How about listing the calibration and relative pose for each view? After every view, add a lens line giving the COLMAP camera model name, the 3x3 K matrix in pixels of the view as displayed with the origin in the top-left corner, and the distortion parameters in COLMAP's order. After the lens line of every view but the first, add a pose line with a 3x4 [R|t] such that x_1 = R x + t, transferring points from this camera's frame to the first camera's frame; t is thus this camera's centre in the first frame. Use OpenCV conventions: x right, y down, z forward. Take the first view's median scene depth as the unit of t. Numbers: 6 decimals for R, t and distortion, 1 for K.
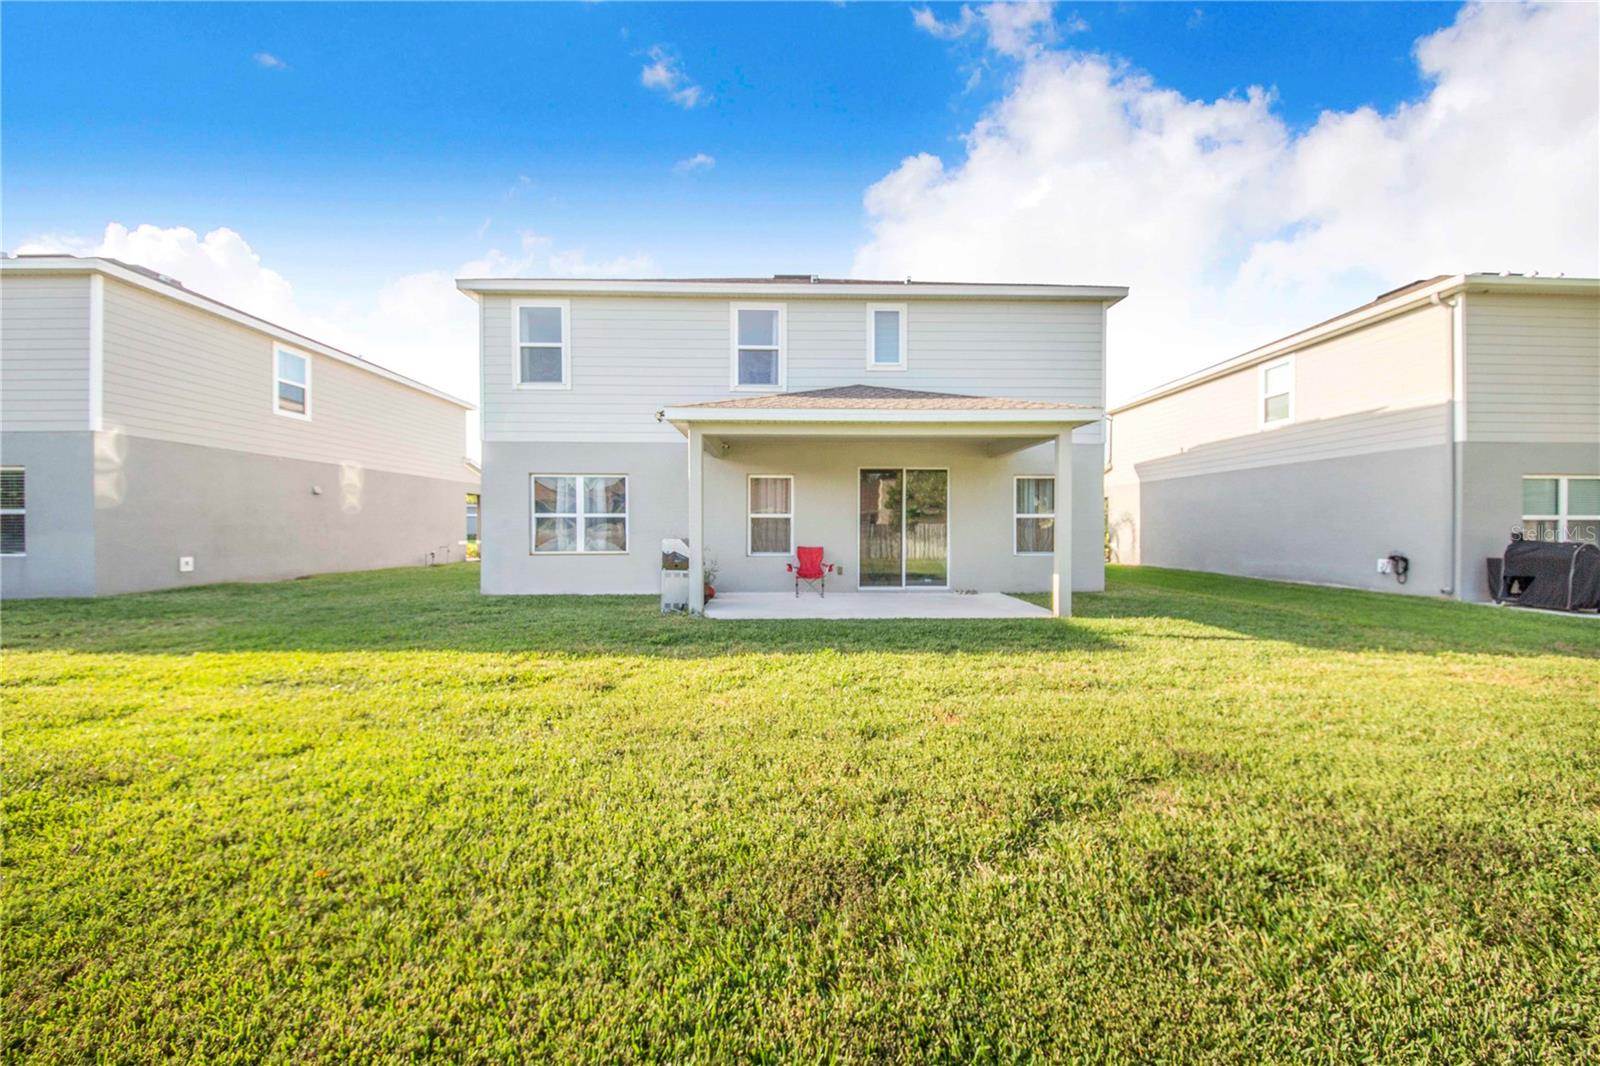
lens RADIAL K [[644.4, 0, 803.7], [0, 644.4, 527.4], [0, 0, 1]] dist [-0.022041, -0.000260]
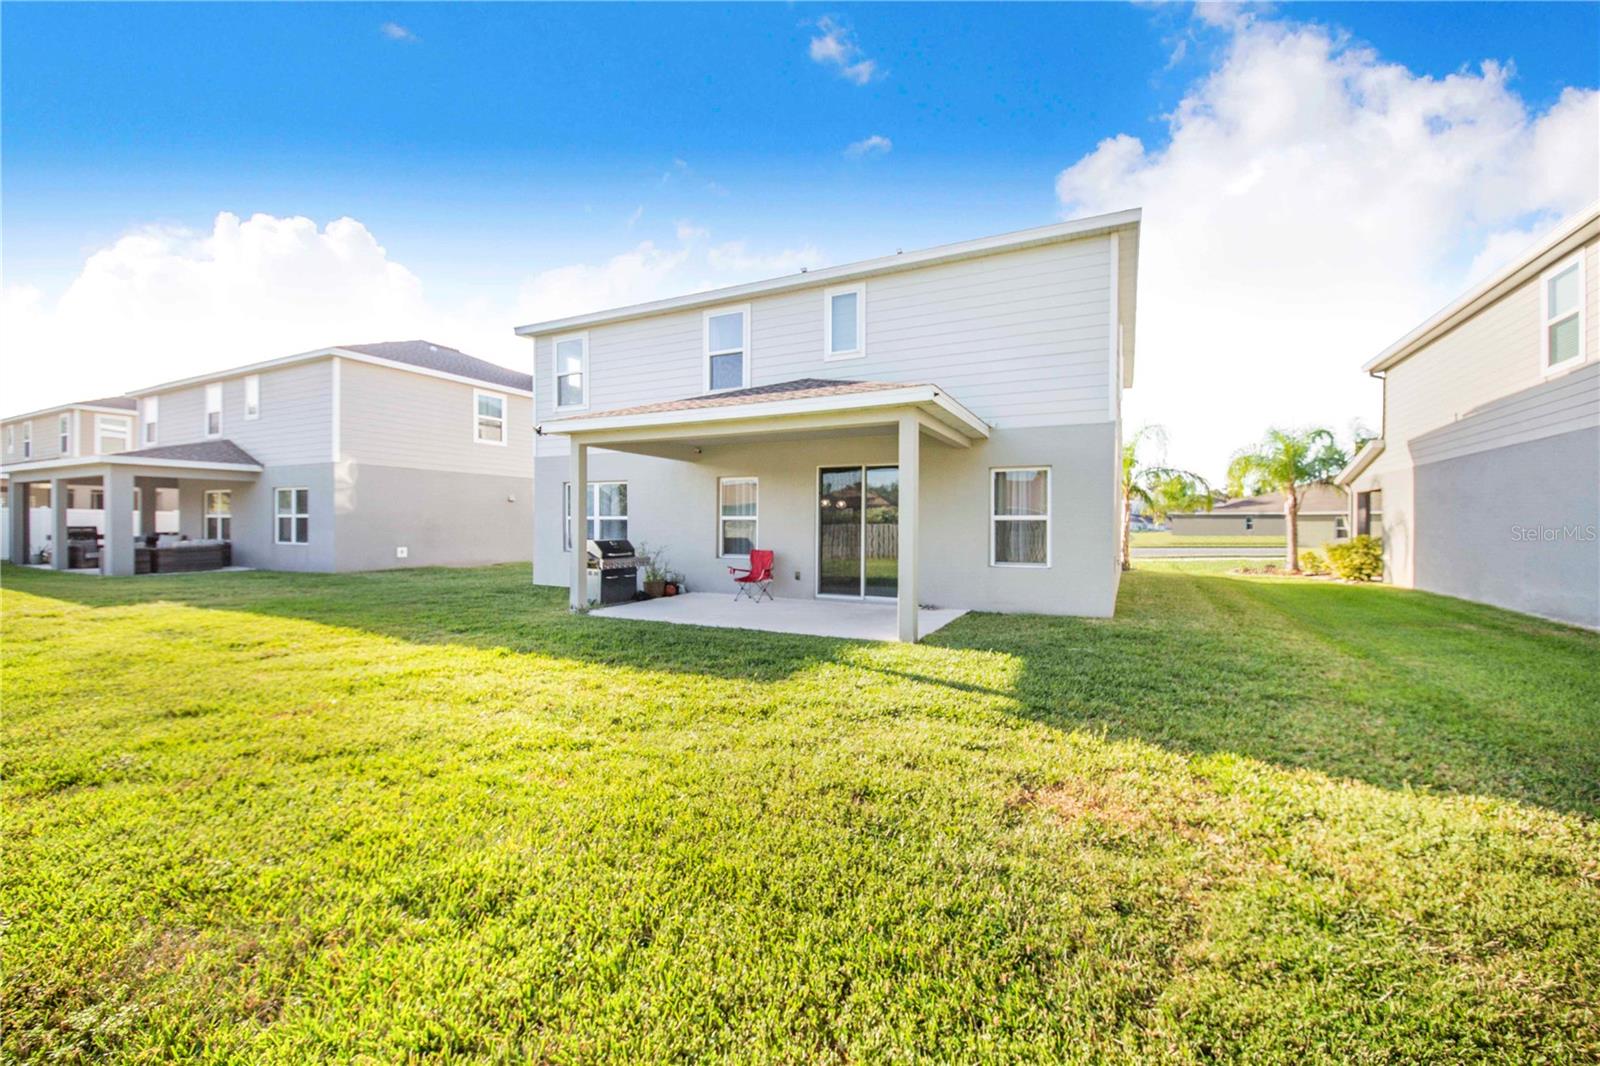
lens RADIAL K [[644.4, 0, 803.7], [0, 644.4, 527.4], [0, 0, 1]] dist [-0.022041, -0.000260]
pose [[0.878934, 0.005656, -0.476910, 0.517657], [-0.006754, 0.999977, -0.000587, -0.003710], [0.476895, 0.003737, 0.878952, 0.169853]]
